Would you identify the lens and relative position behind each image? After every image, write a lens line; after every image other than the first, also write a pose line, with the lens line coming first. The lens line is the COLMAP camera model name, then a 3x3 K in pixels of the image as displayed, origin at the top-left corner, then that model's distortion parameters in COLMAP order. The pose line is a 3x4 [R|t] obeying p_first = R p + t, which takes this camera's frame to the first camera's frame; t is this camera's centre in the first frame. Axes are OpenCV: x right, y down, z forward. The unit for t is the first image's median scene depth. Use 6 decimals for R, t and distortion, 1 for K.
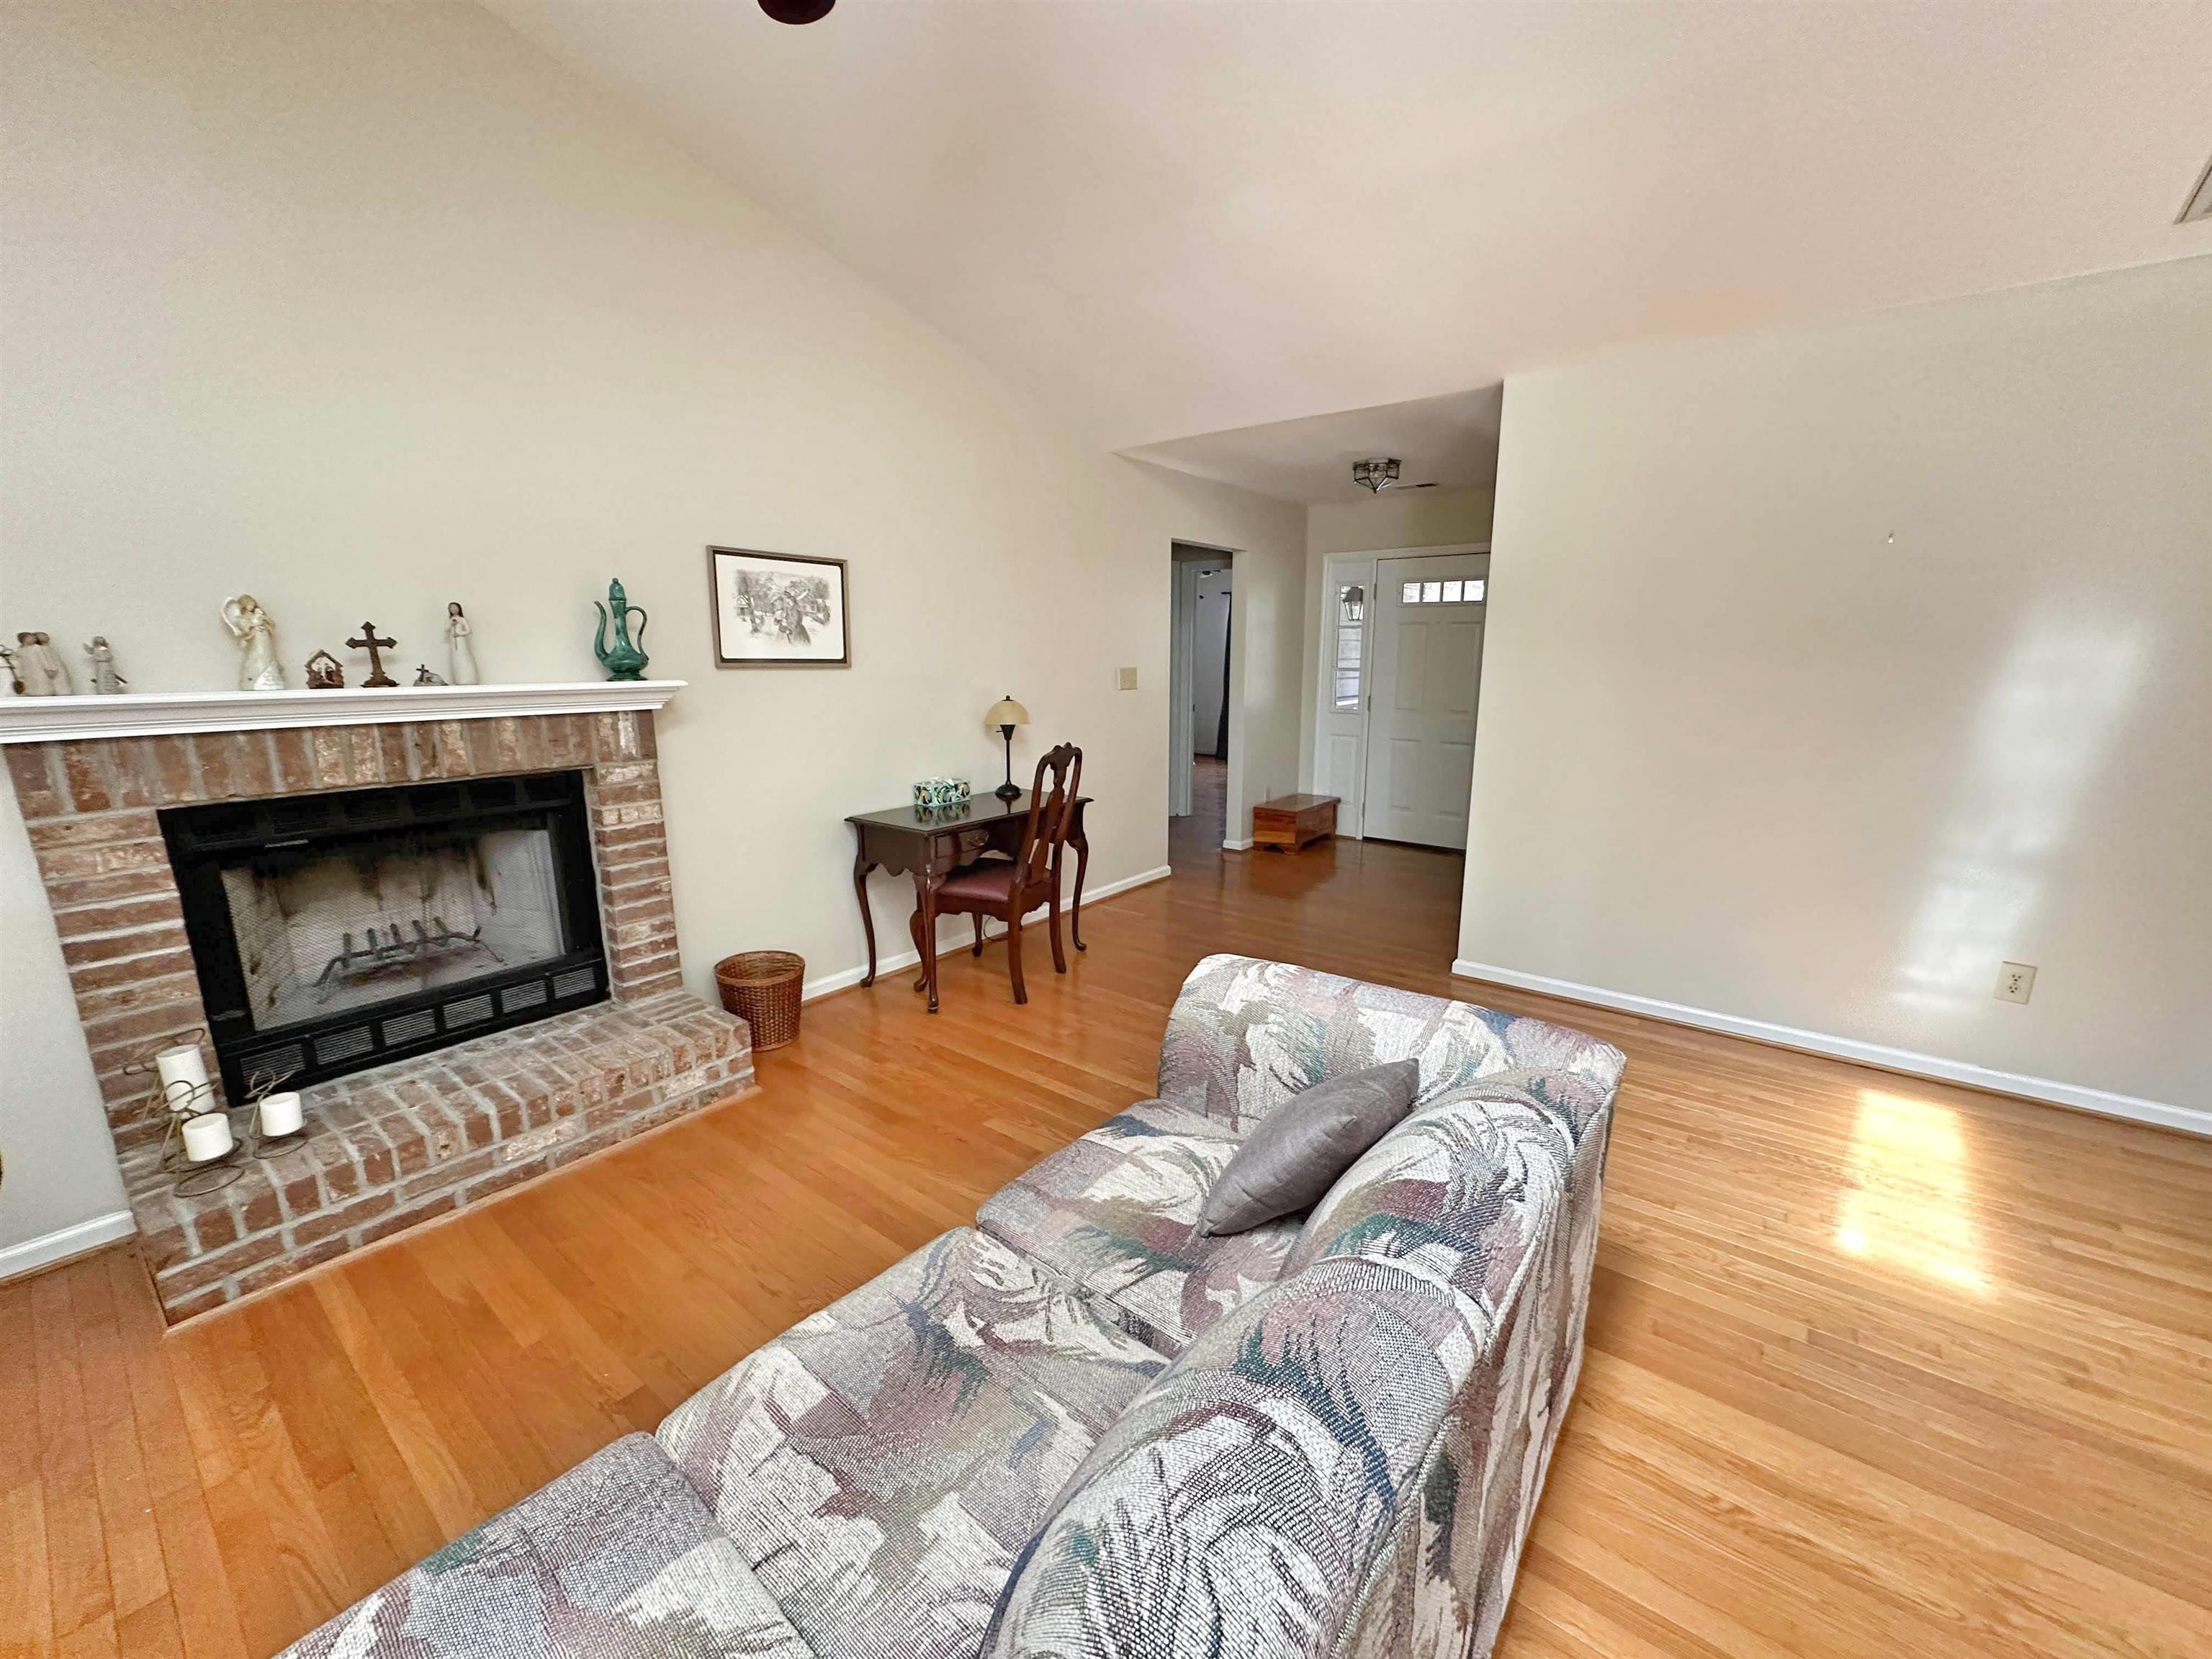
lens RADIAL K [[881.1, 0, 1109.1], [0, 881.1, 829.2], [0, 0, 1]] dist [-0.003321, 0.000013]
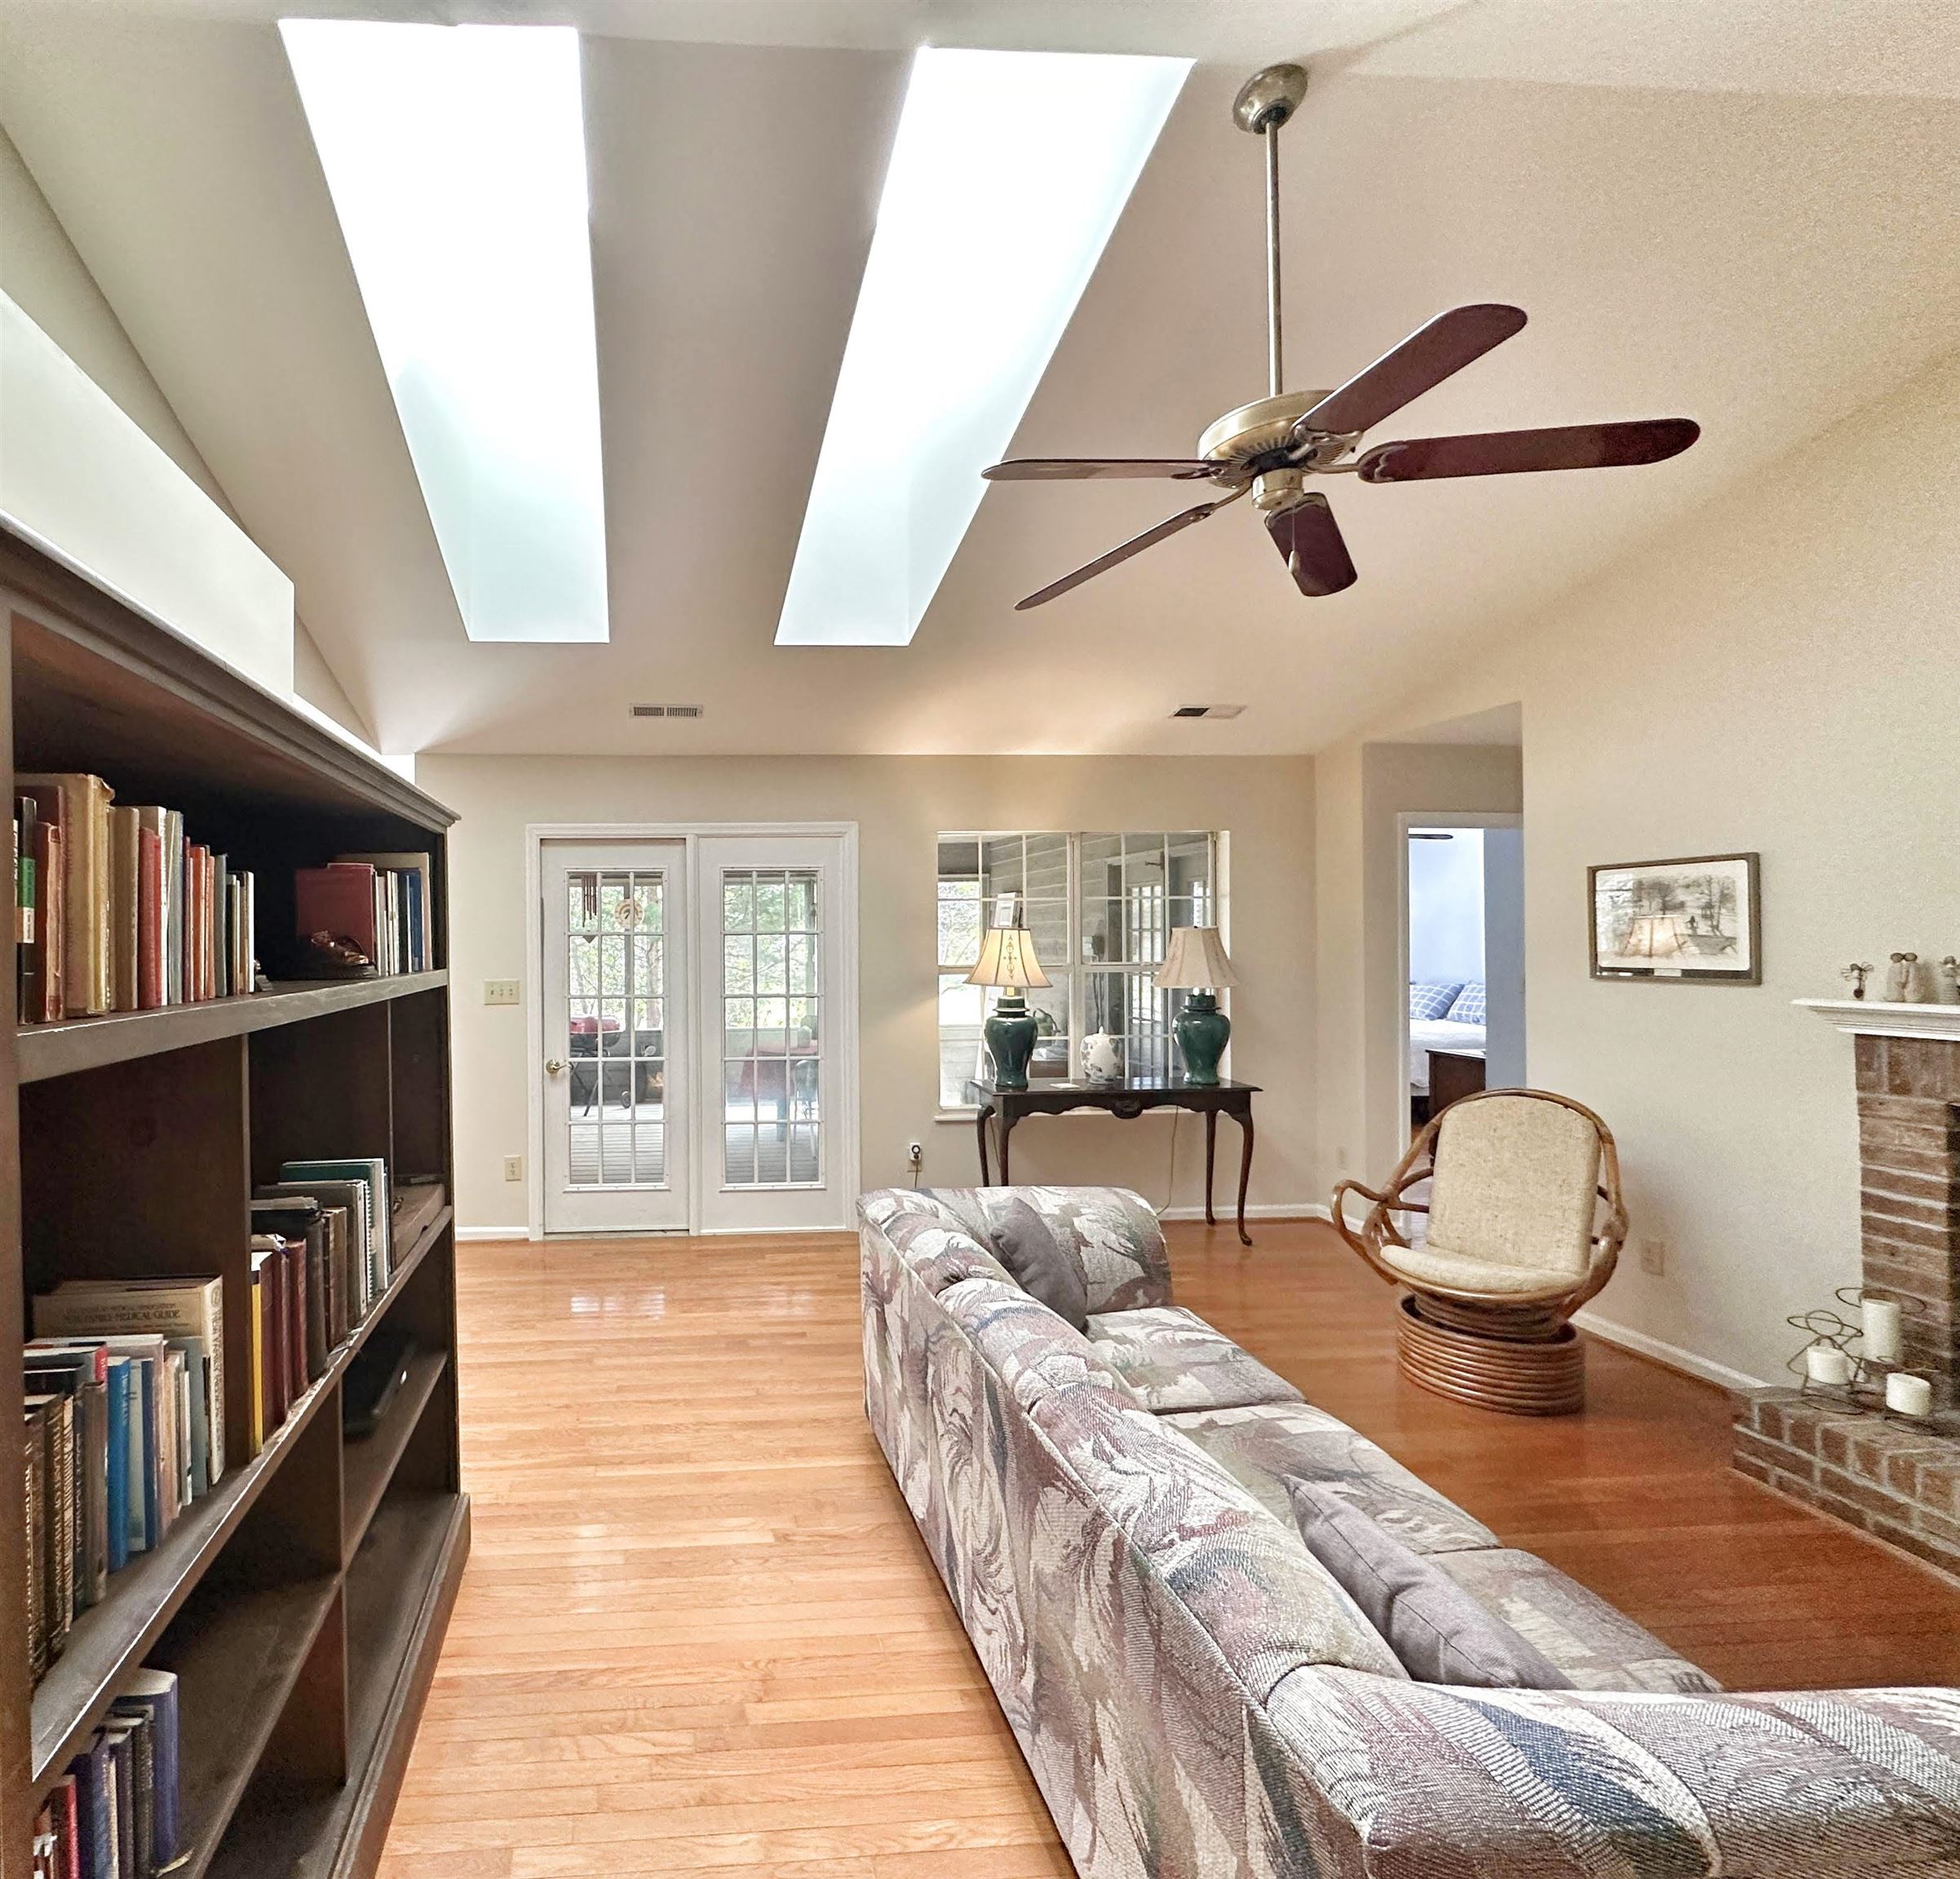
lens RADIAL K [[1000.8, 0, 708.2], [0, 1000.8, 939.8], [0, 0, 1]] dist [-0.001868, 0.000778]
pose [[-0.742479, 0.007167, -0.669831, 0.816392], [-0.124980, 0.980902, 0.149031, -0.186142], [0.658107, 0.194368, -0.727403, 0.696481]]
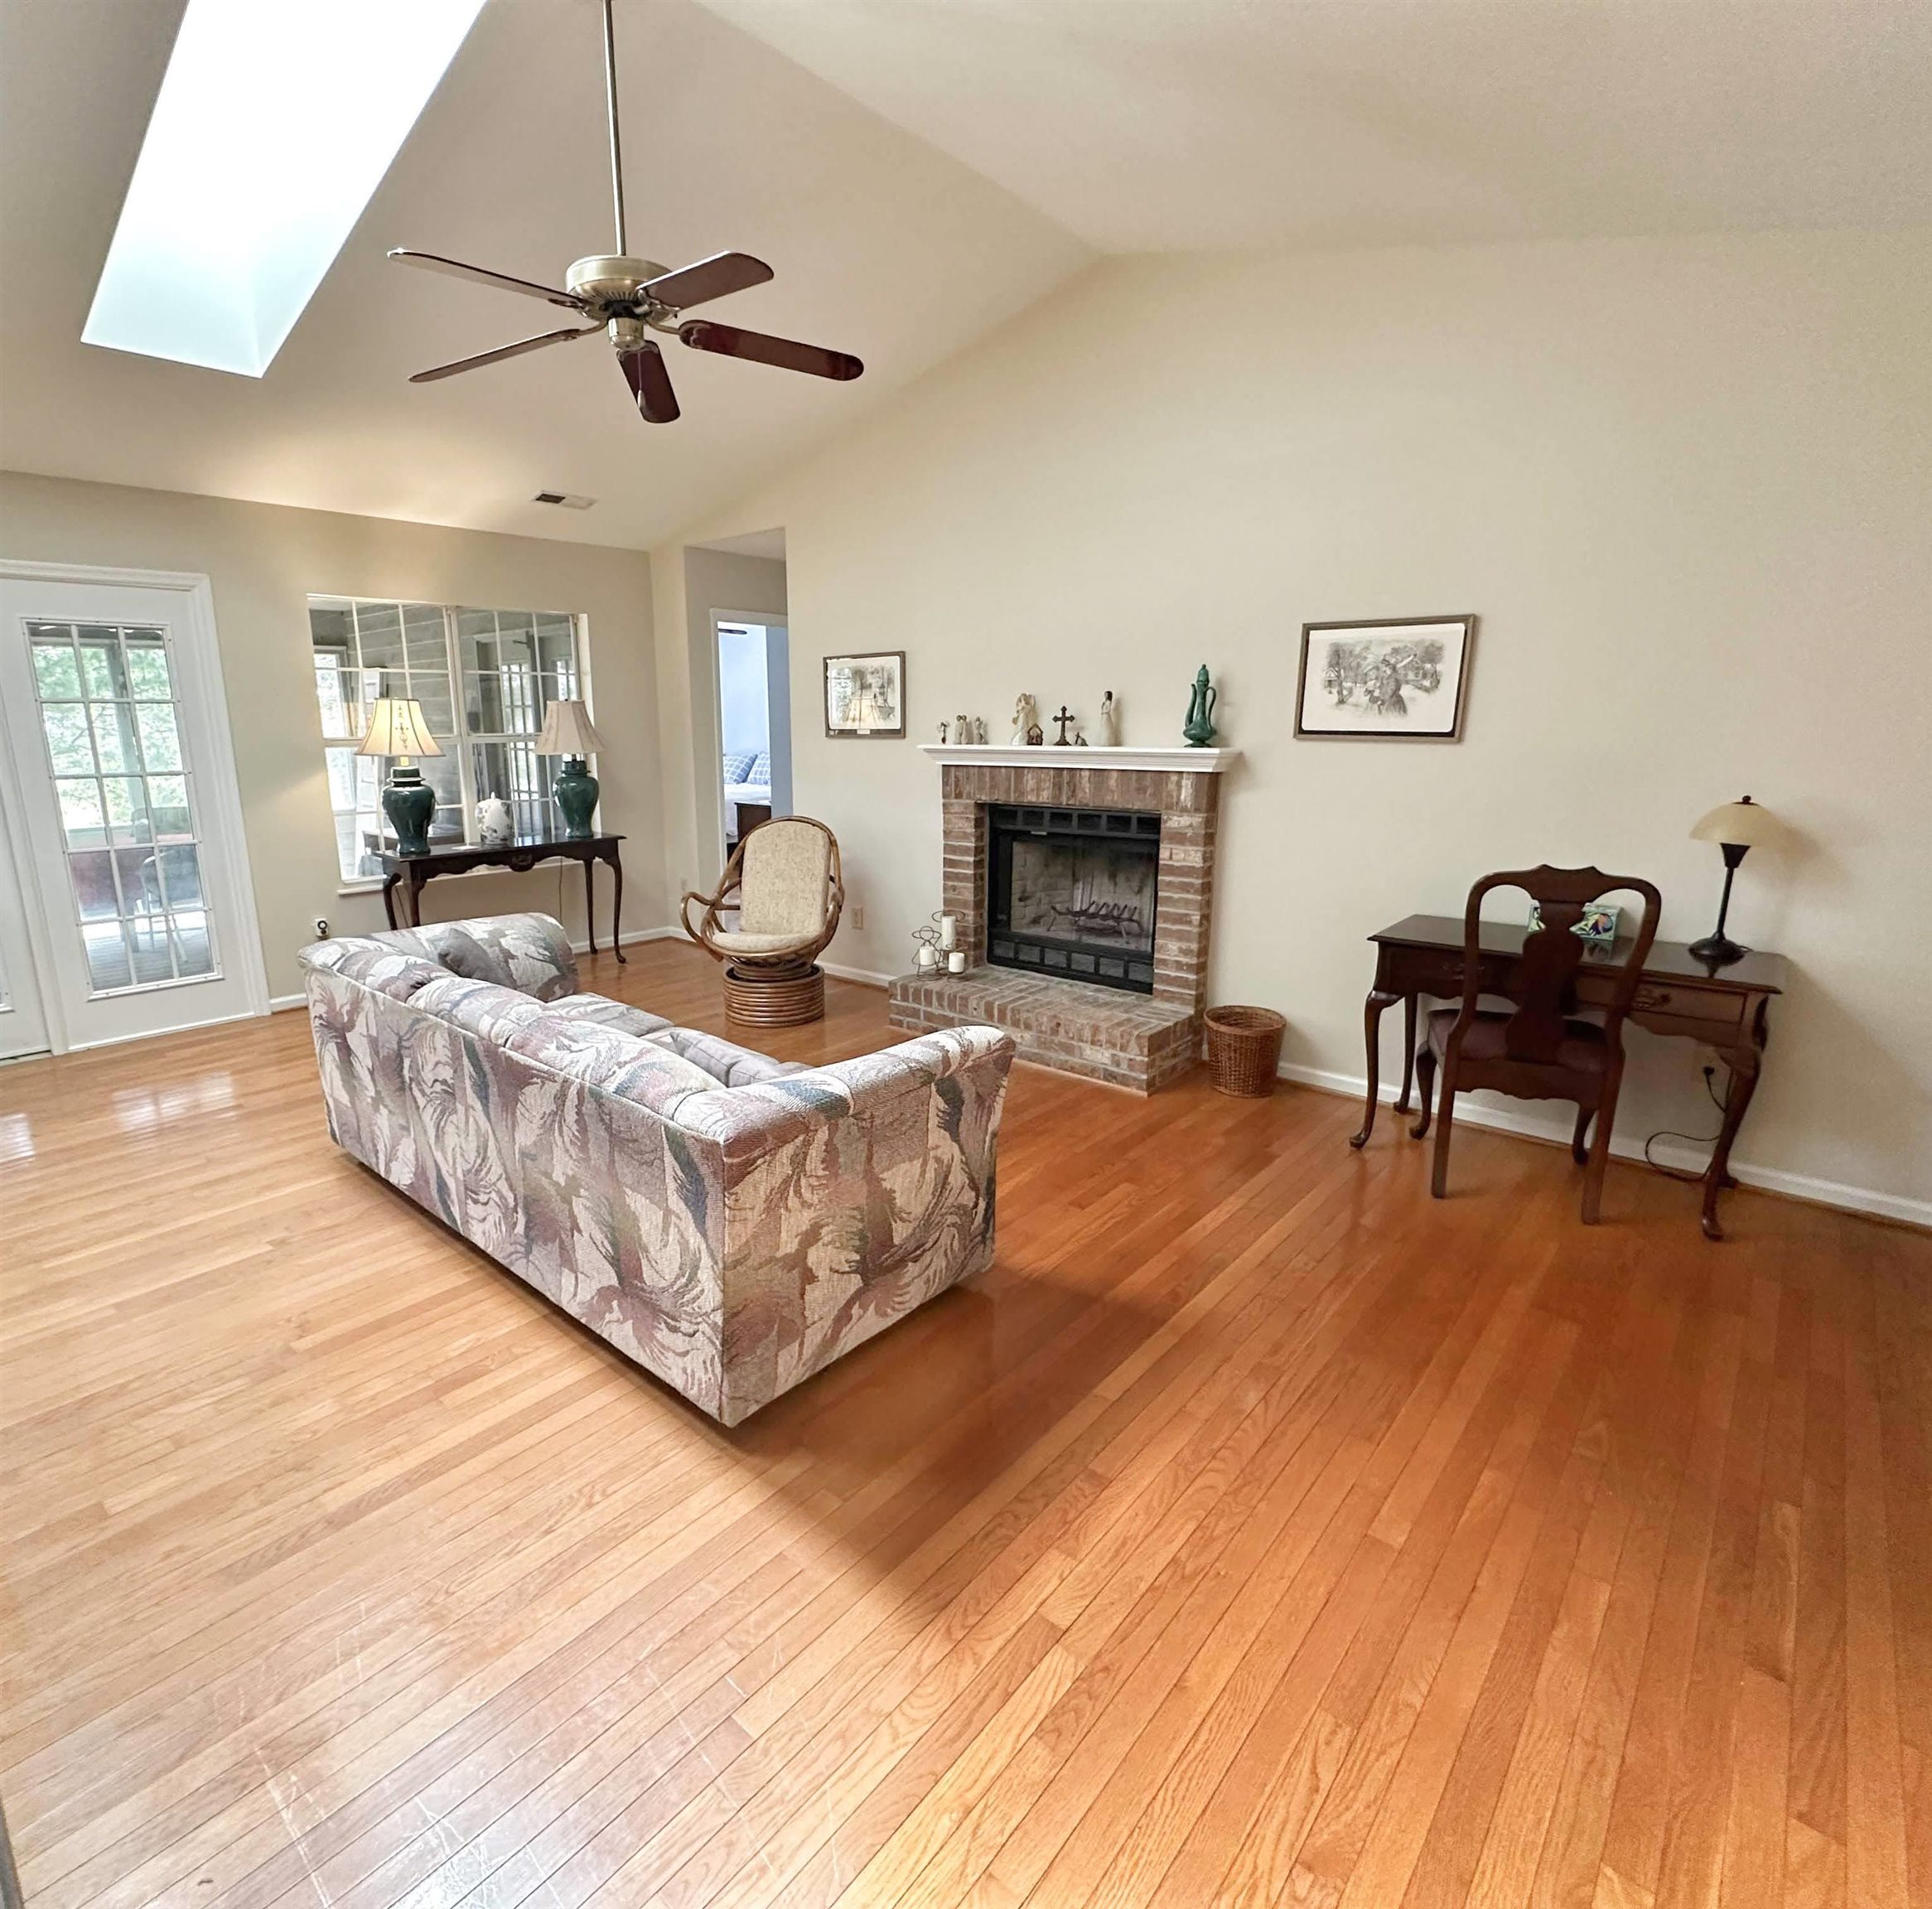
lens RADIAL K [[1017.2, 0, 867.6], [0, 1017.2, 953.8], [0, 0, 1]] dist [-0.004050, -0.000146]
pose [[-0.084391, 0.224953, -0.970708, 1.080885], [-0.190218, 0.952631, 0.237301, -0.164635], [0.978108, 0.204672, -0.037603, 0.757509]]
